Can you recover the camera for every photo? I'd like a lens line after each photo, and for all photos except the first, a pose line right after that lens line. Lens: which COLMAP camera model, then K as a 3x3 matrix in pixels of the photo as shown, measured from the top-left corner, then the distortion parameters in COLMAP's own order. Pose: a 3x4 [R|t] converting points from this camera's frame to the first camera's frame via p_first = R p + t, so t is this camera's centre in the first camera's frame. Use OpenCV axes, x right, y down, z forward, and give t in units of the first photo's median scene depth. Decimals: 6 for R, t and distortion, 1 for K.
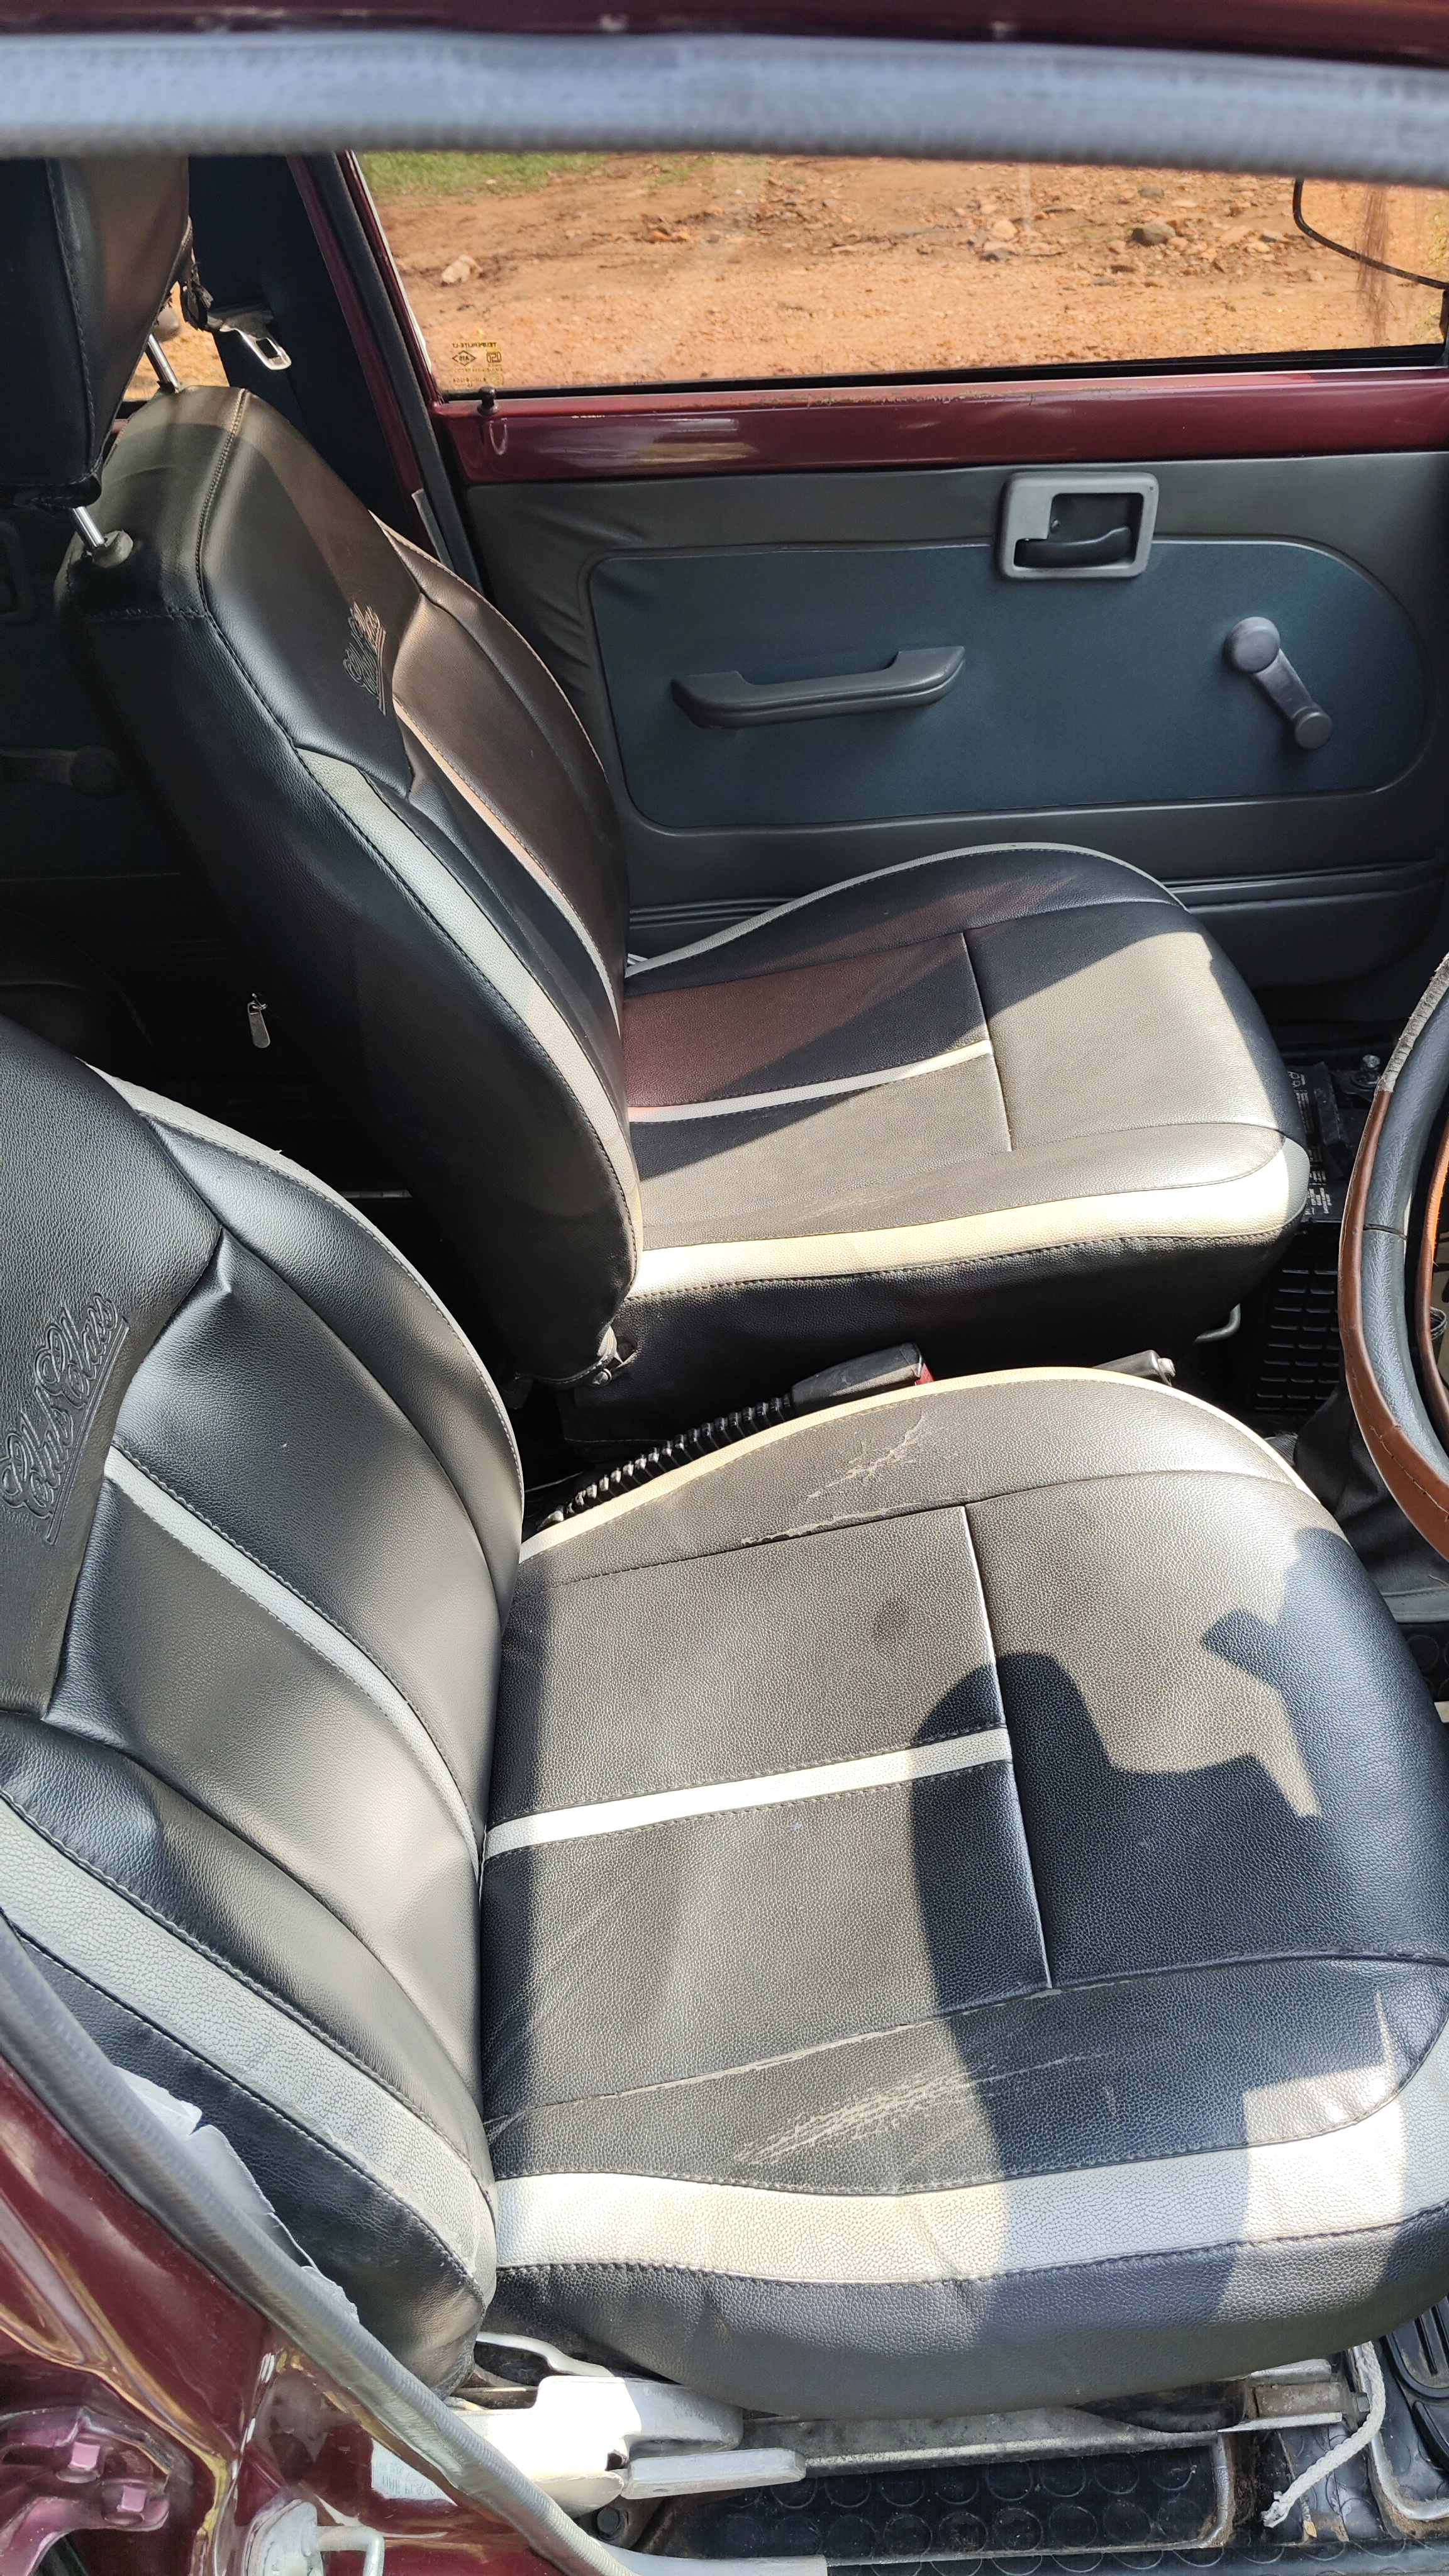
lens RADIAL K [[1961.0, 0, 711.3], [0, 1961.0, 1281.0], [0, 0, 1]] dist [0.073824, -0.113255]
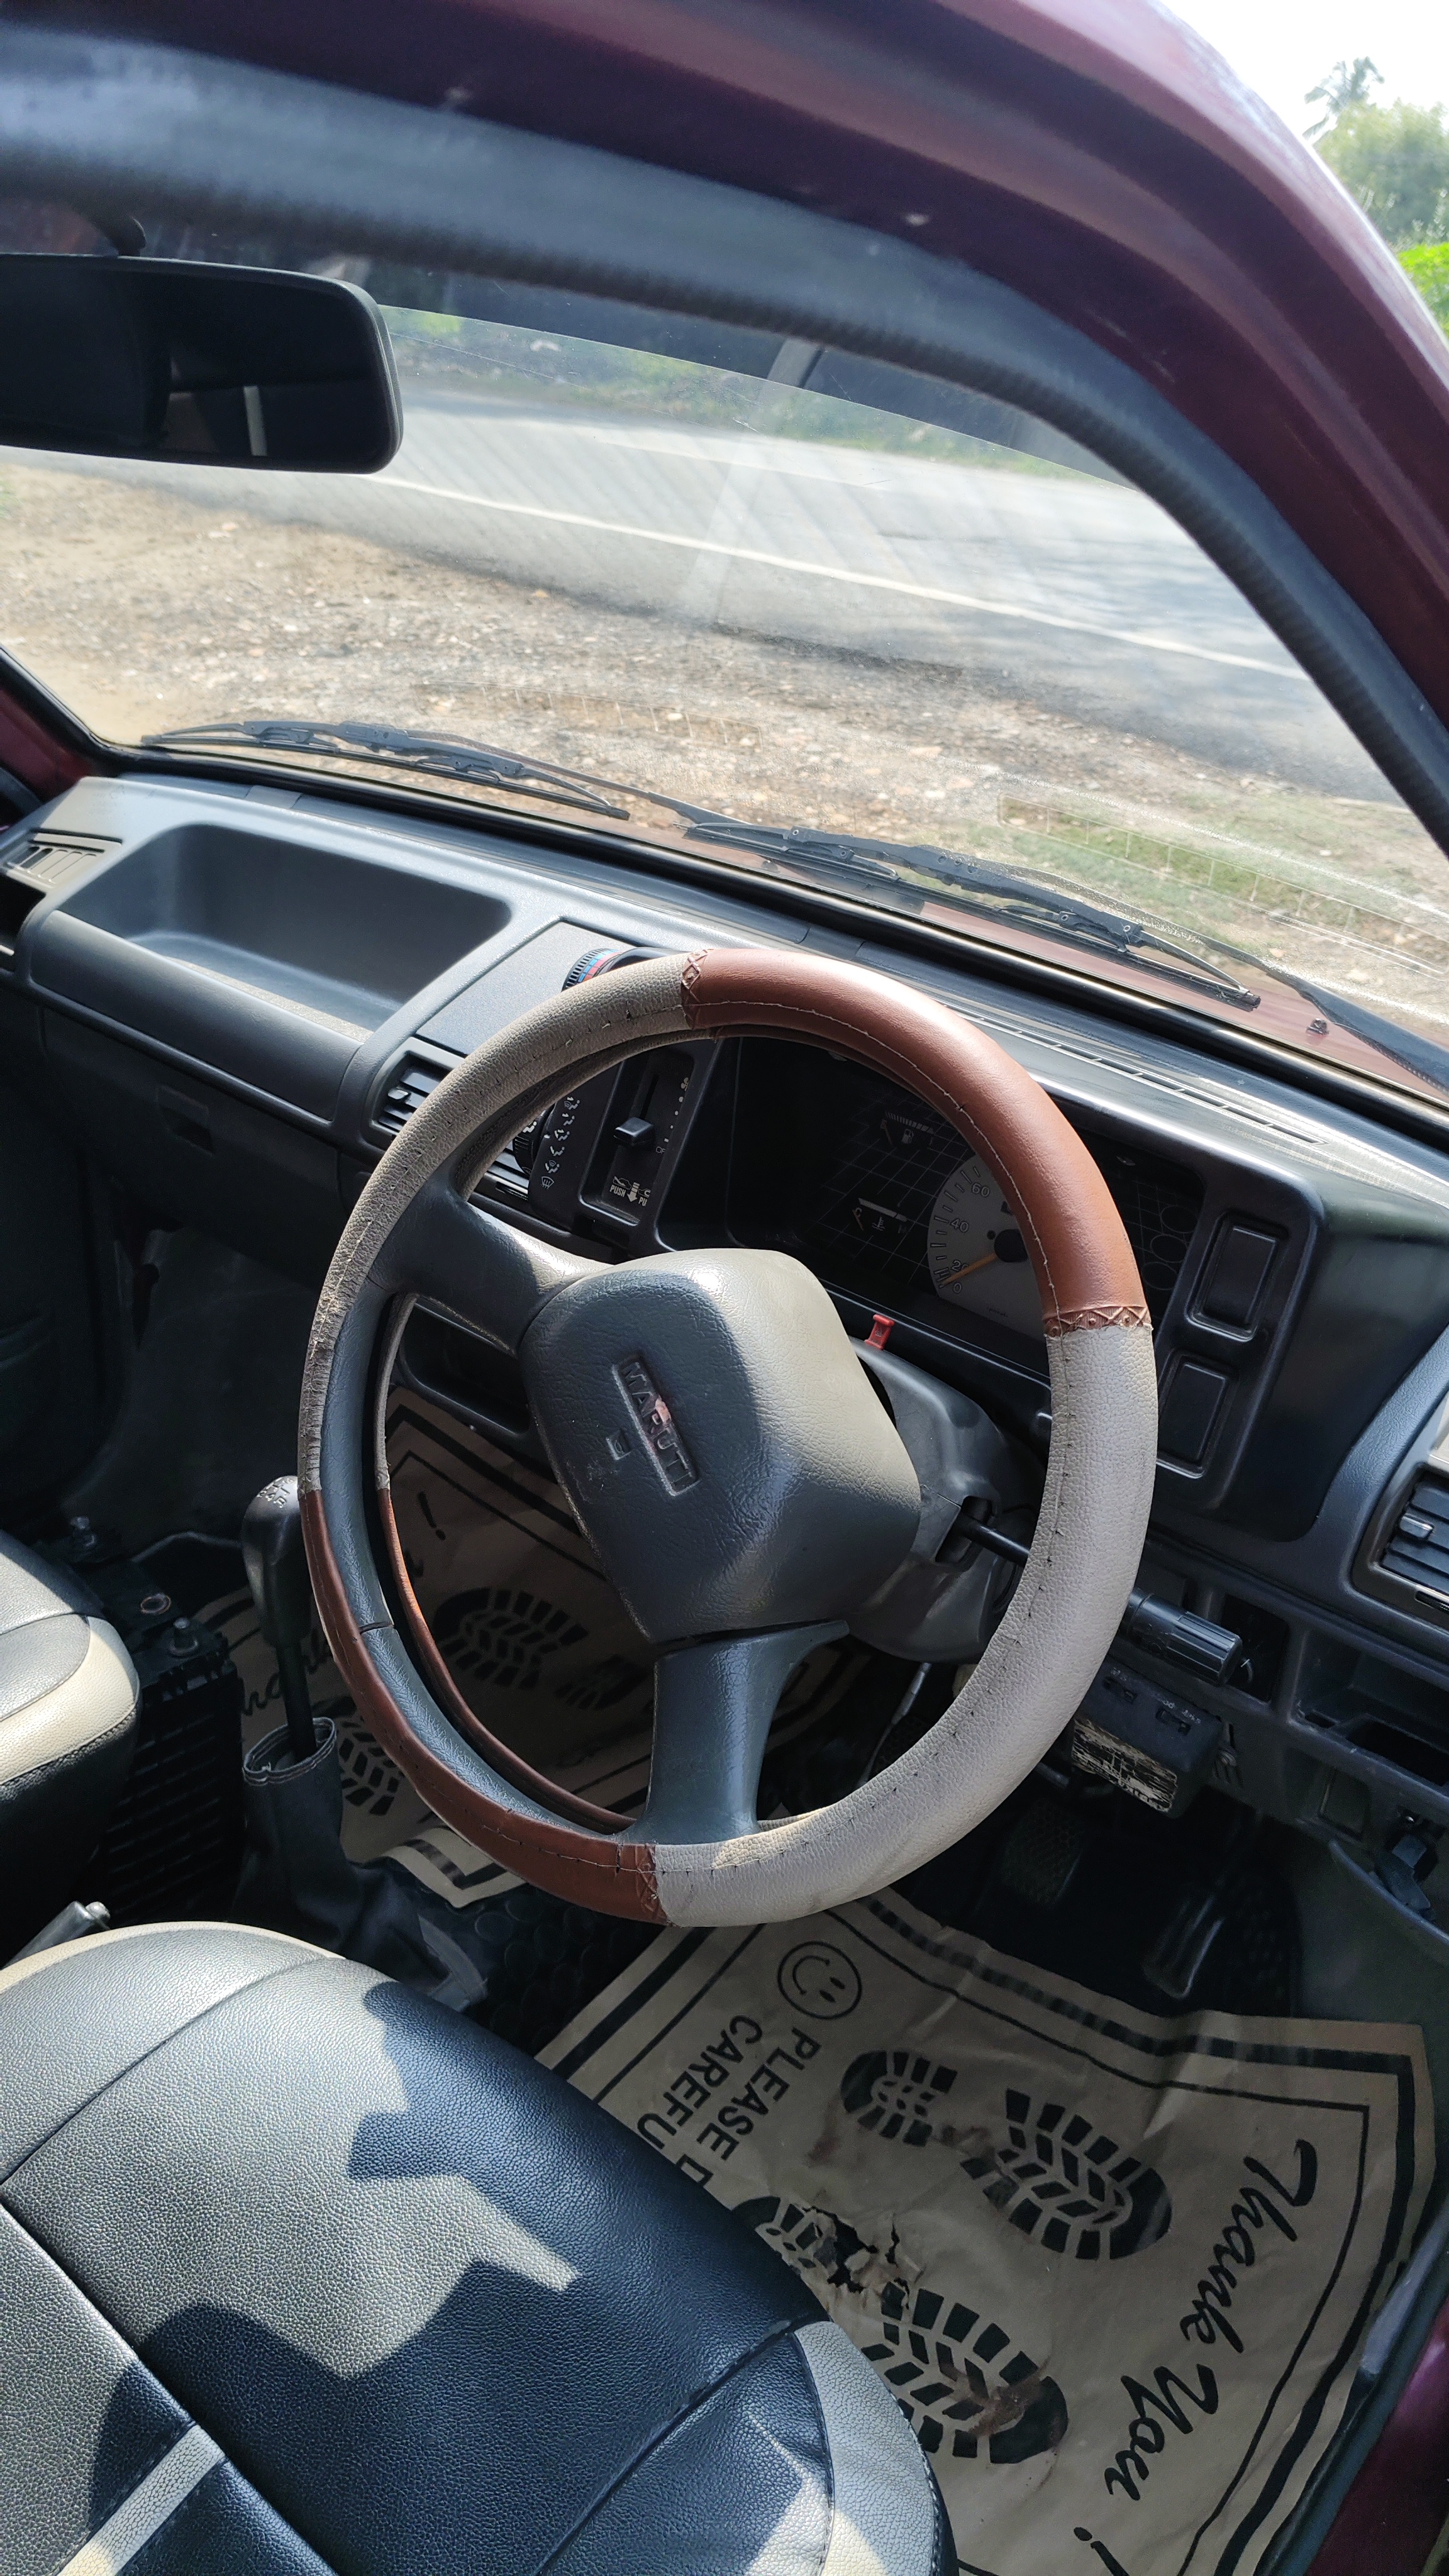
lens RADIAL K [[1961.0, 0, 711.3], [0, 1961.0, 1281.0], [0, 0, 1]] dist [0.073824, -0.113255]
pose [[0.674091, -0.259868, 0.691426, -0.135871], [0.419556, 0.905114, -0.068856, -0.040158], [-0.607926, 0.336507, 0.719159, 0.171793]]
